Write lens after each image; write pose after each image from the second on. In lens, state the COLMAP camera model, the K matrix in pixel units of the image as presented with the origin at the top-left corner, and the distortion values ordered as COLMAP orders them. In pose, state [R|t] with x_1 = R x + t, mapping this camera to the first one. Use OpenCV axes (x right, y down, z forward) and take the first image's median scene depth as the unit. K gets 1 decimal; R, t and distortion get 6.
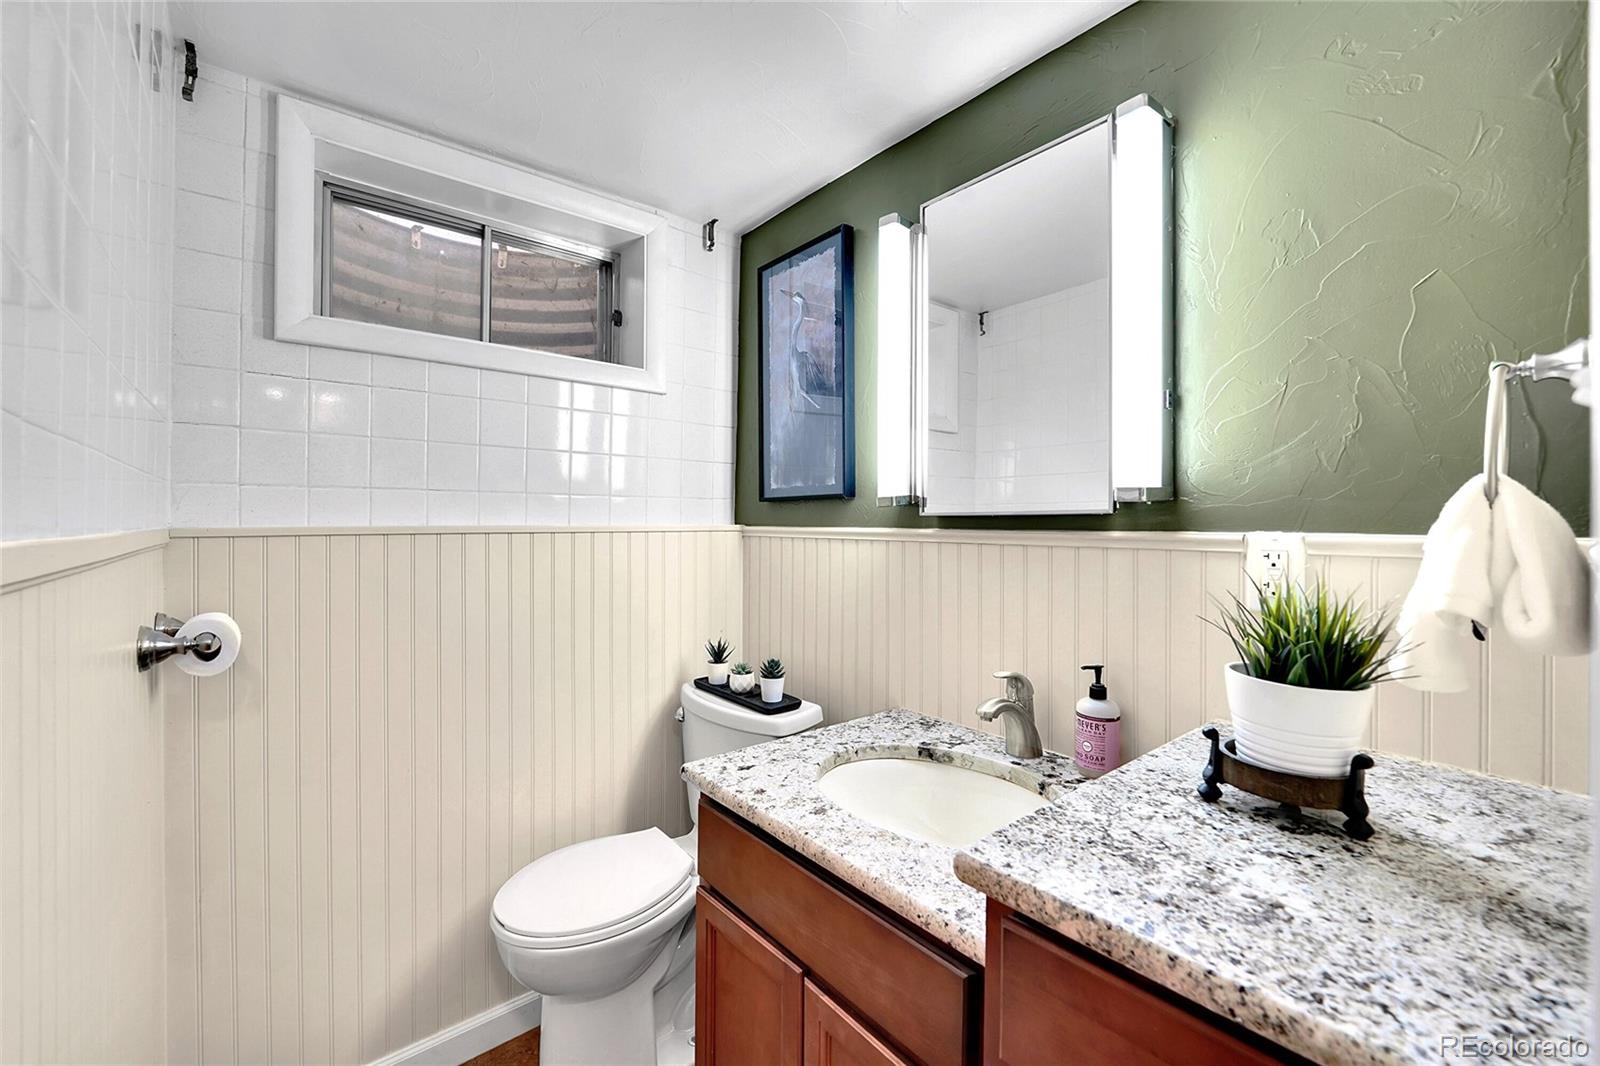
lens RADIAL K [[664.5, 0, 793.0], [0, 664.5, 523.0], [0, 0, 1]] dist [-0.002262, -0.007976]
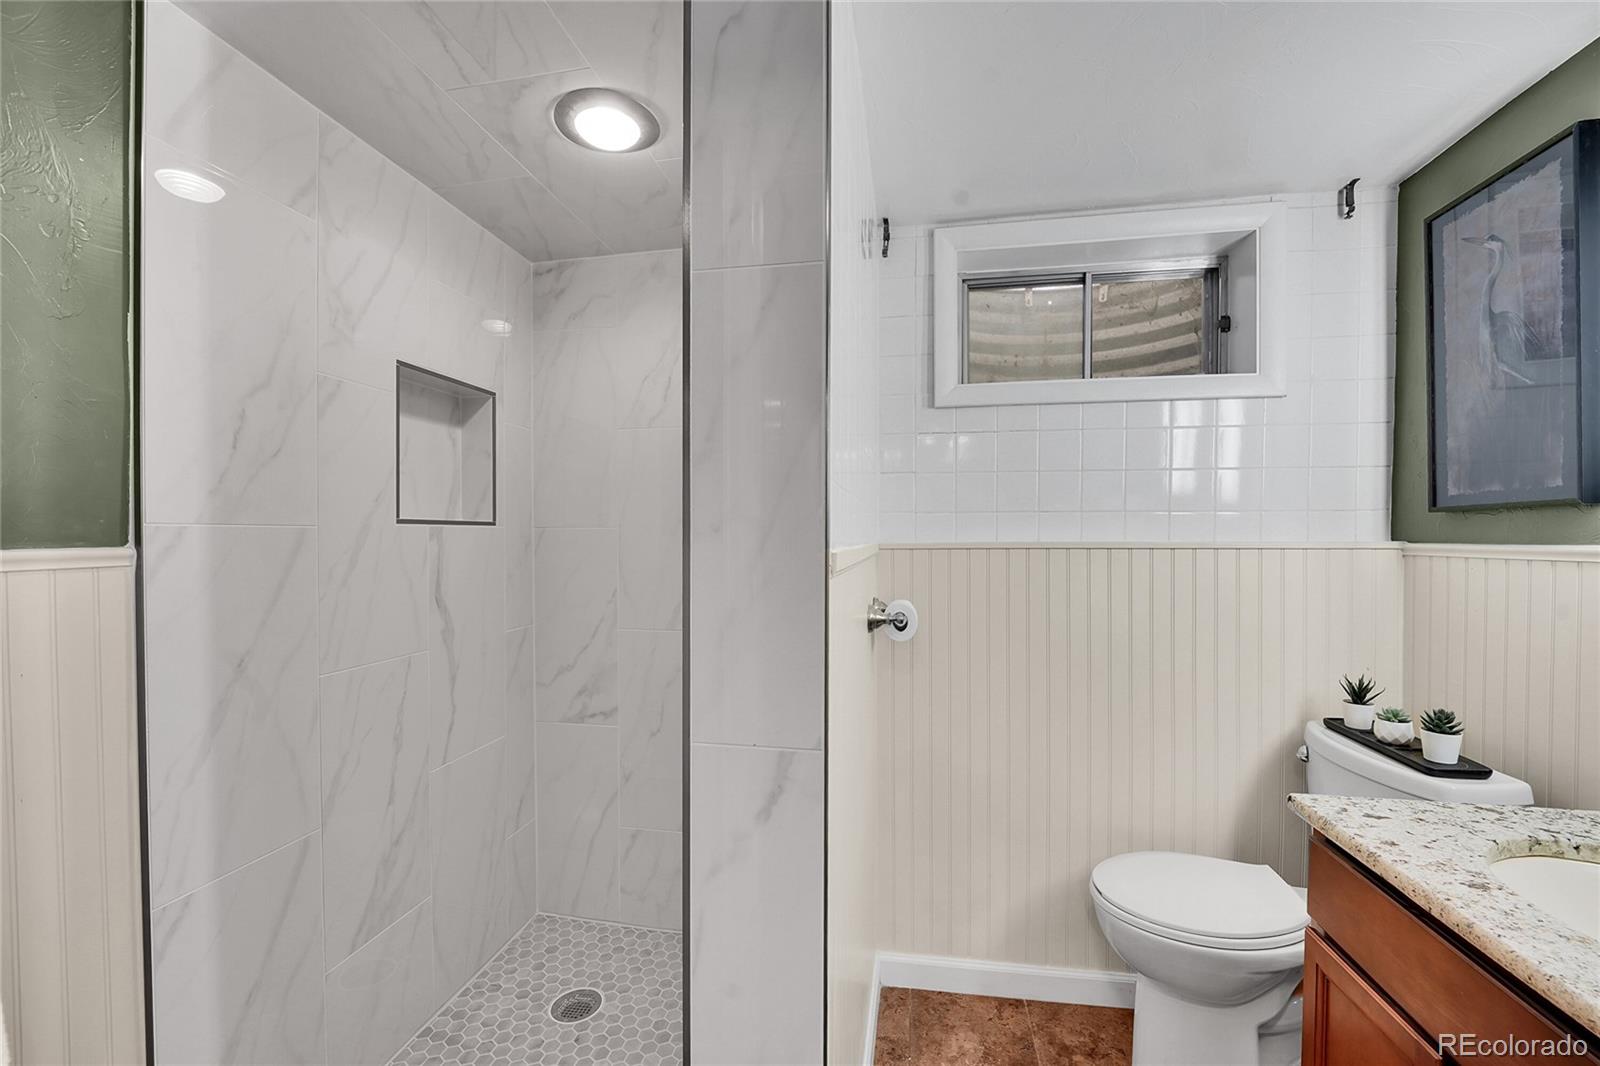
lens RADIAL K [[651.9, 0, 800.0], [0, 651.9, 533.0], [0, 0, 1]] dist [-0.001473, -0.000913]
pose [[0.655657, -0.006790, -0.755028, 0.053897], [0.000030, 0.999960, -0.008967, -0.000652], [0.755059, 0.005856, 0.655631, -0.095341]]
